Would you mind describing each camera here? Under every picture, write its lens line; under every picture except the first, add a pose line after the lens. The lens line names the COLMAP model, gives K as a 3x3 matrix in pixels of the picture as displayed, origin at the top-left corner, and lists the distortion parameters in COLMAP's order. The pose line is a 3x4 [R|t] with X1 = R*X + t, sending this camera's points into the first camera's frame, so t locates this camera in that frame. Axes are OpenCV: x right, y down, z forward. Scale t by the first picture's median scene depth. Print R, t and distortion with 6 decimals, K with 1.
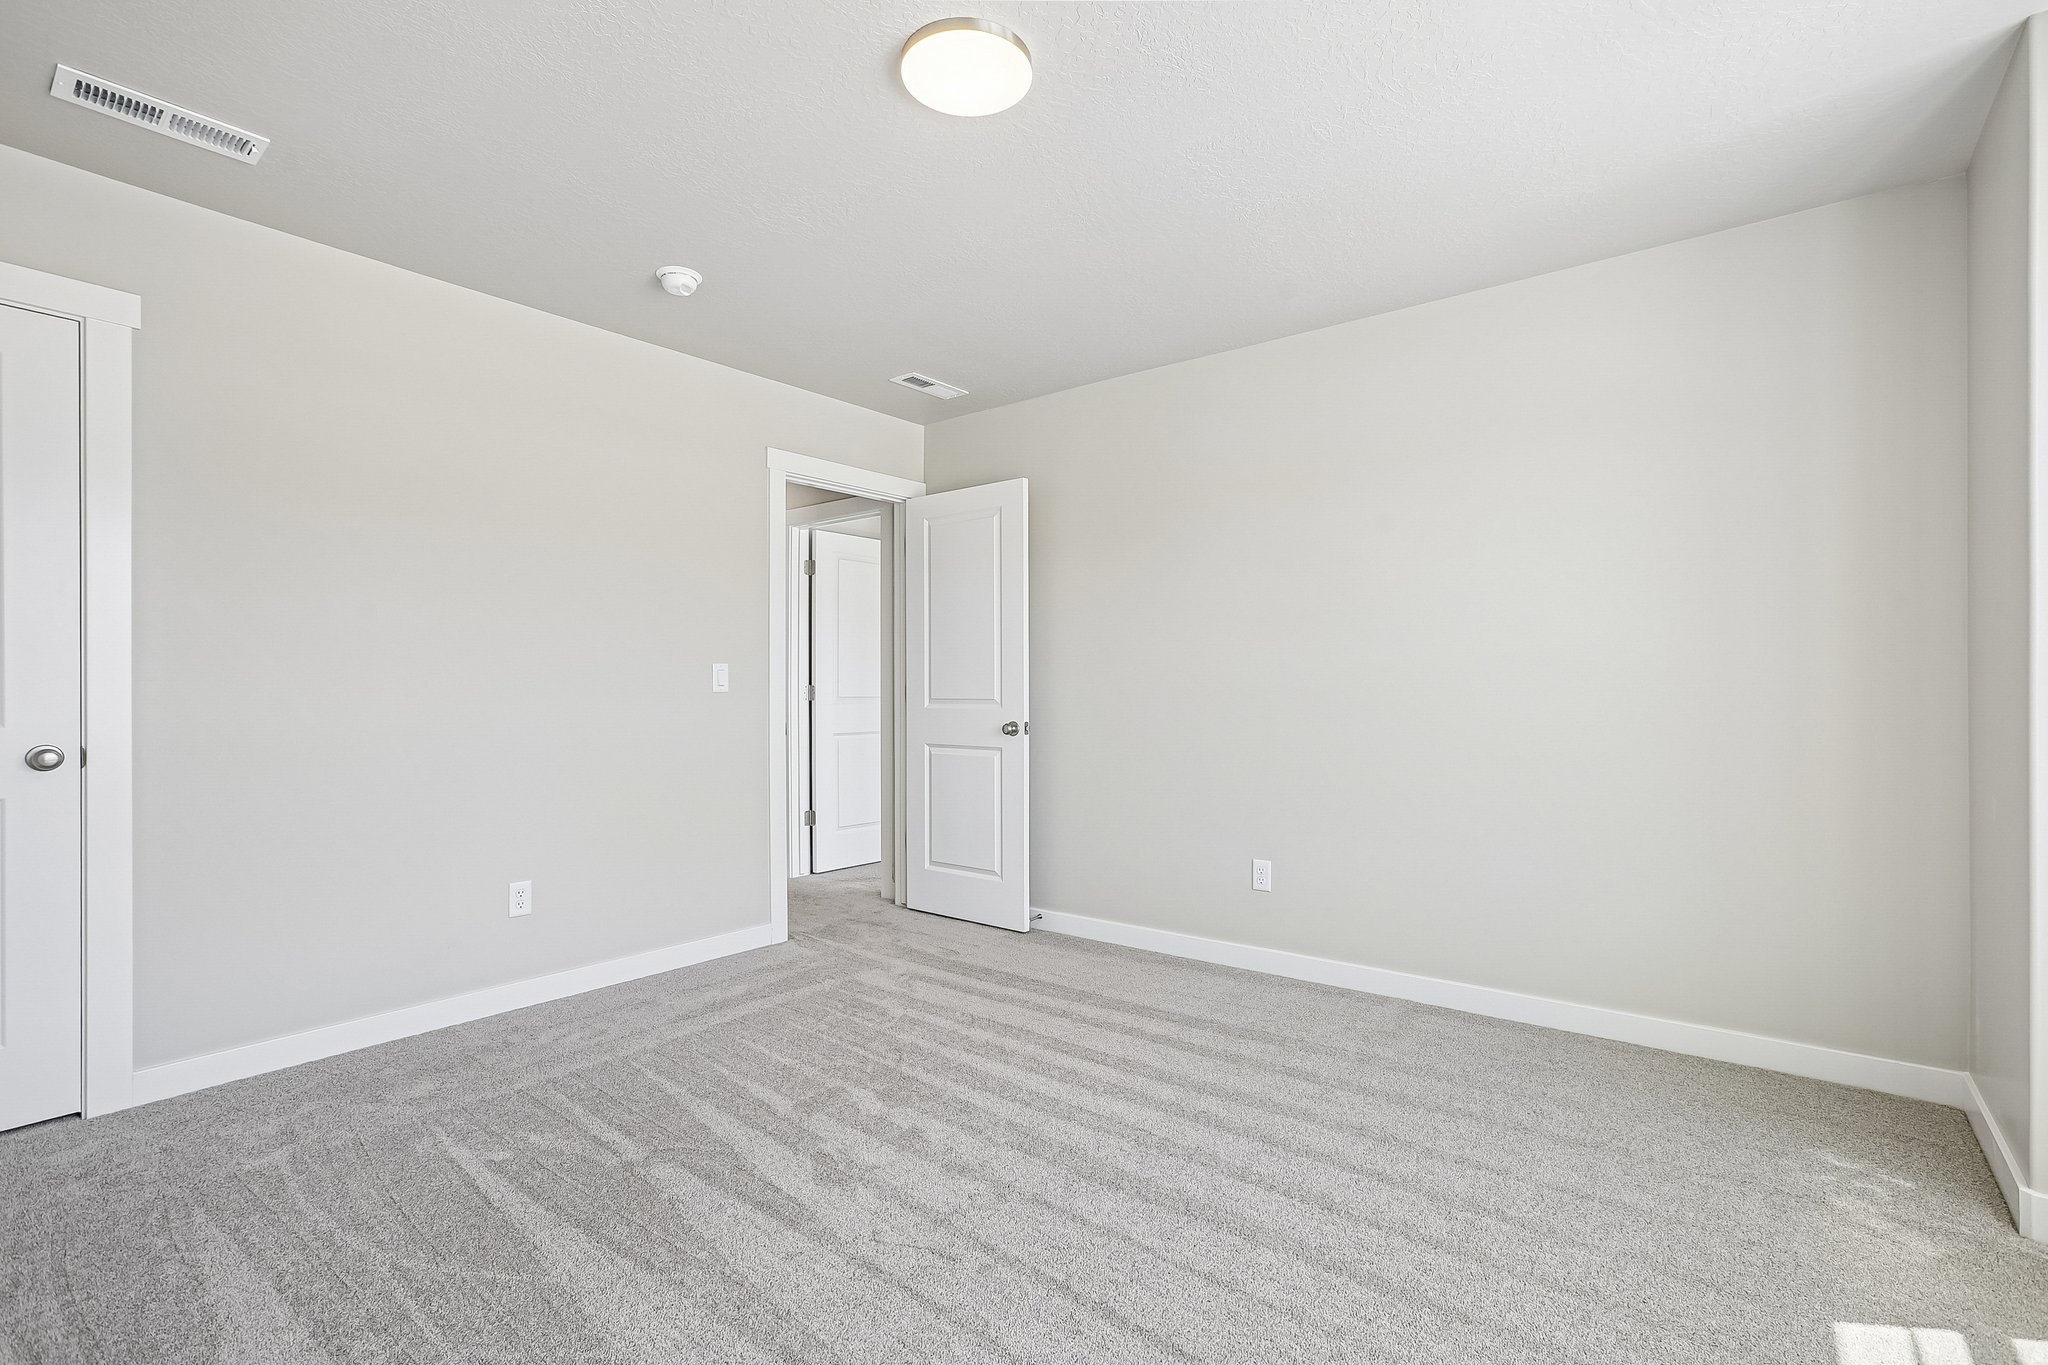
lens RADIAL K [[950.7, 0, 1027.4], [0, 950.7, 689.7], [0, 0, 1]] dist [-0.061251, 0.024924]
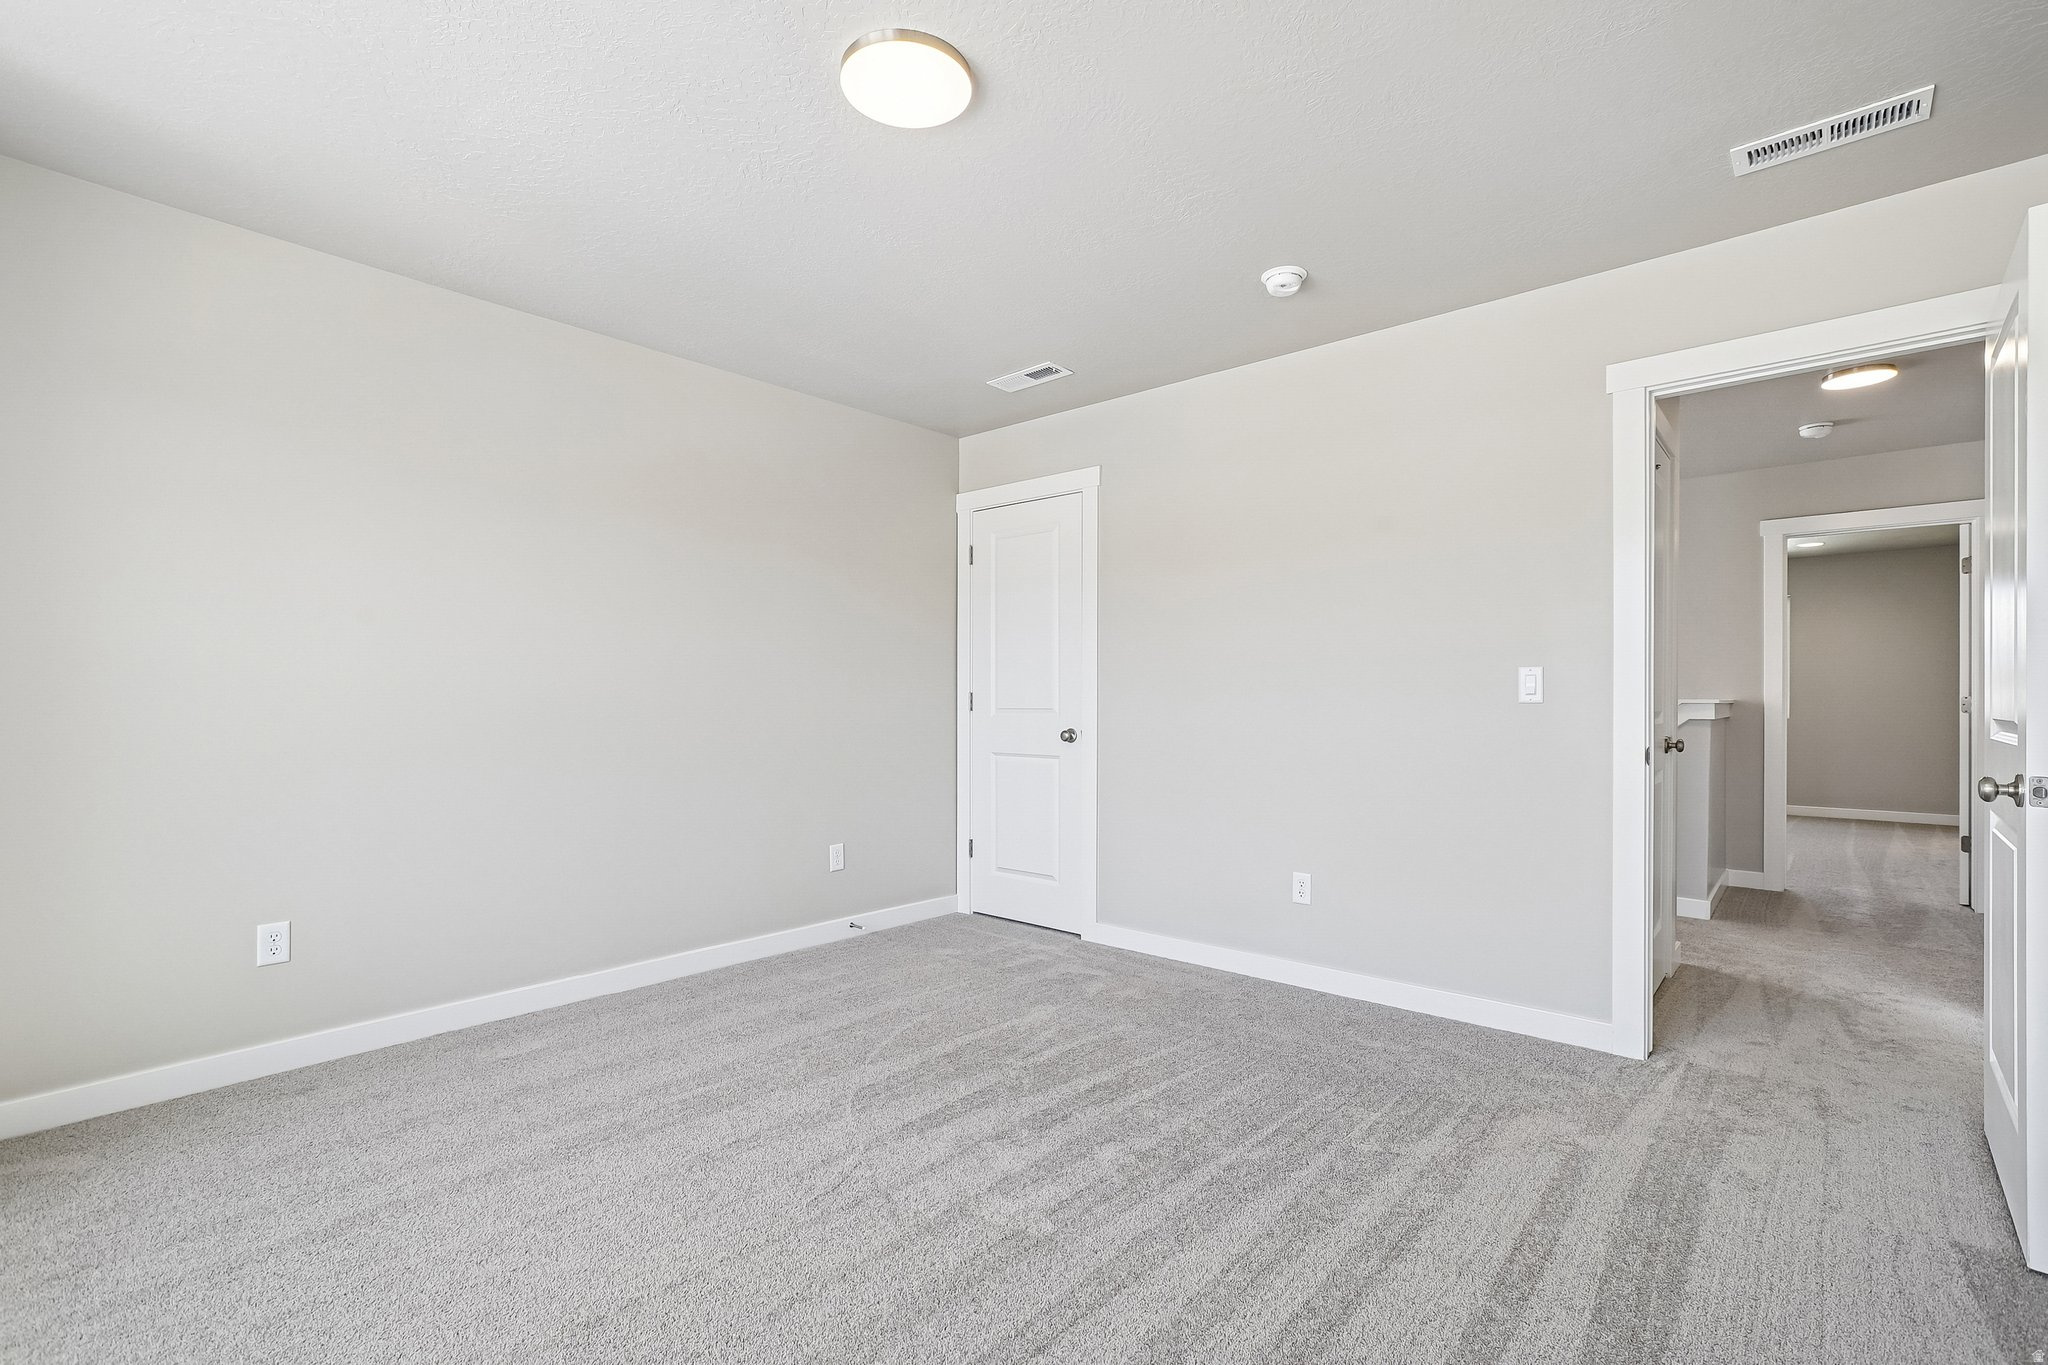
lens RADIAL K [[950.7, 0, 1027.4], [0, 950.7, 689.7], [0, 0, 1]] dist [-0.061251, 0.024924]
pose [[-0.061569, 0.002218, -0.998100, 0.574737], [-0.004825, 0.999985, 0.002520, -0.007577], [0.998091, 0.004971, -0.061558, 0.739049]]
